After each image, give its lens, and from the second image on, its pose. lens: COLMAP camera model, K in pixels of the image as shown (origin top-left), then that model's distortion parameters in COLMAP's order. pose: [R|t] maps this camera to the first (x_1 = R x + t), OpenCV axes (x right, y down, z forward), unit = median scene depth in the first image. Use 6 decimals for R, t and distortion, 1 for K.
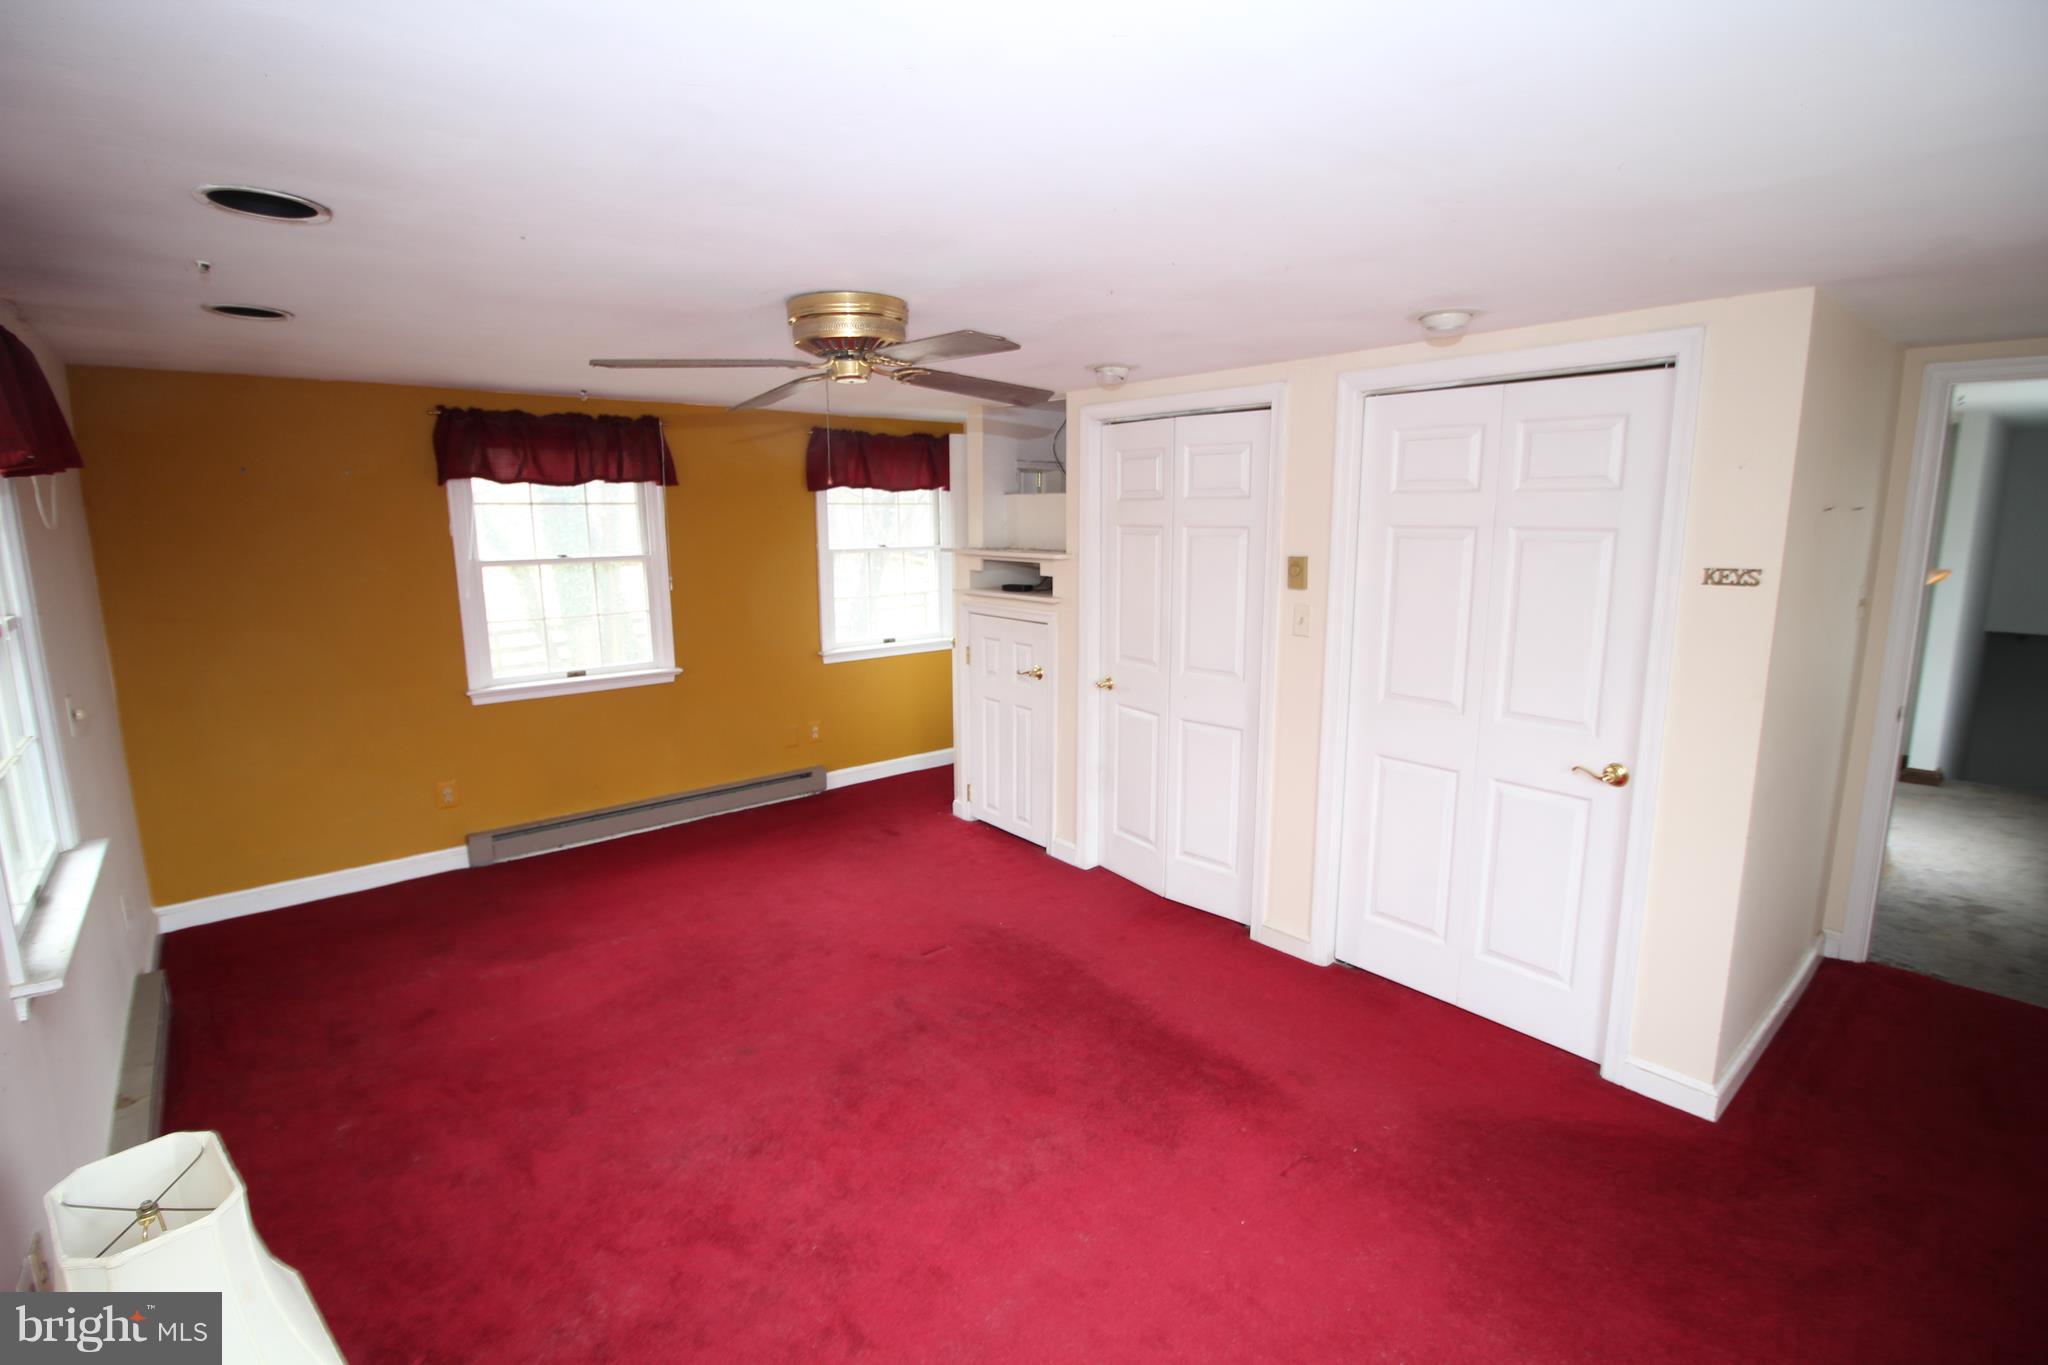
lens RADIAL K [[945.3, 0, 1022.5], [0, 945.3, 672.4], [0, 0, 1]] dist [-0.000838, -0.013264]
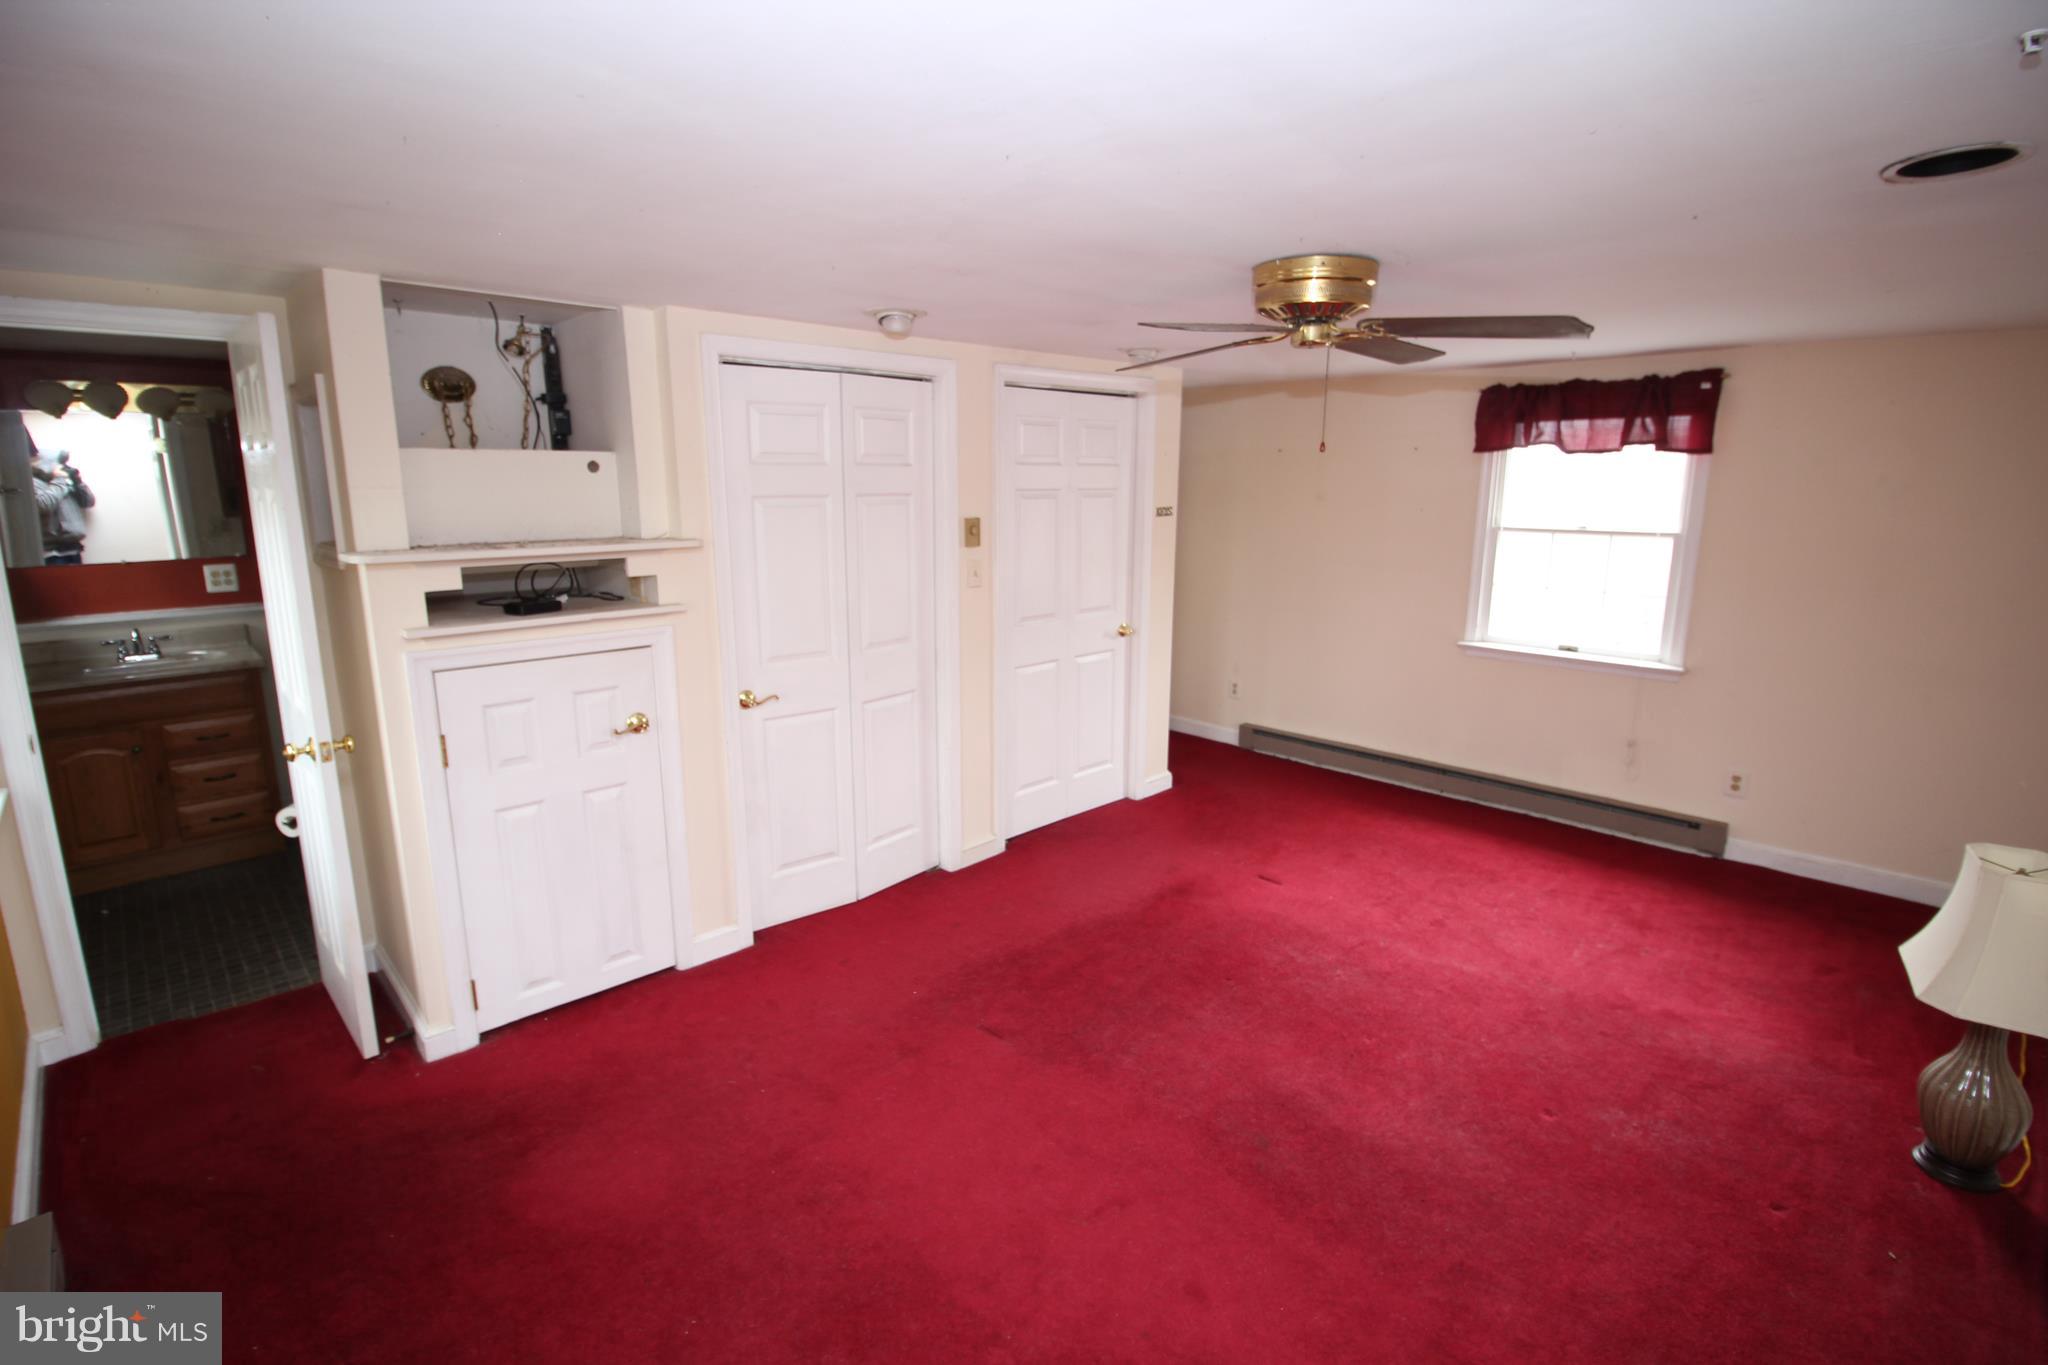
lens RADIAL K [[945.3, 0, 1022.5], [0, 945.3, 672.4], [0, 0, 1]] dist [-0.000838, -0.013264]
pose [[-0.074118, -0.200892, 0.976805, -0.875582], [0.166737, 0.963215, 0.210749, -0.175069], [-0.983212, 0.178490, -0.037895, 1.023688]]
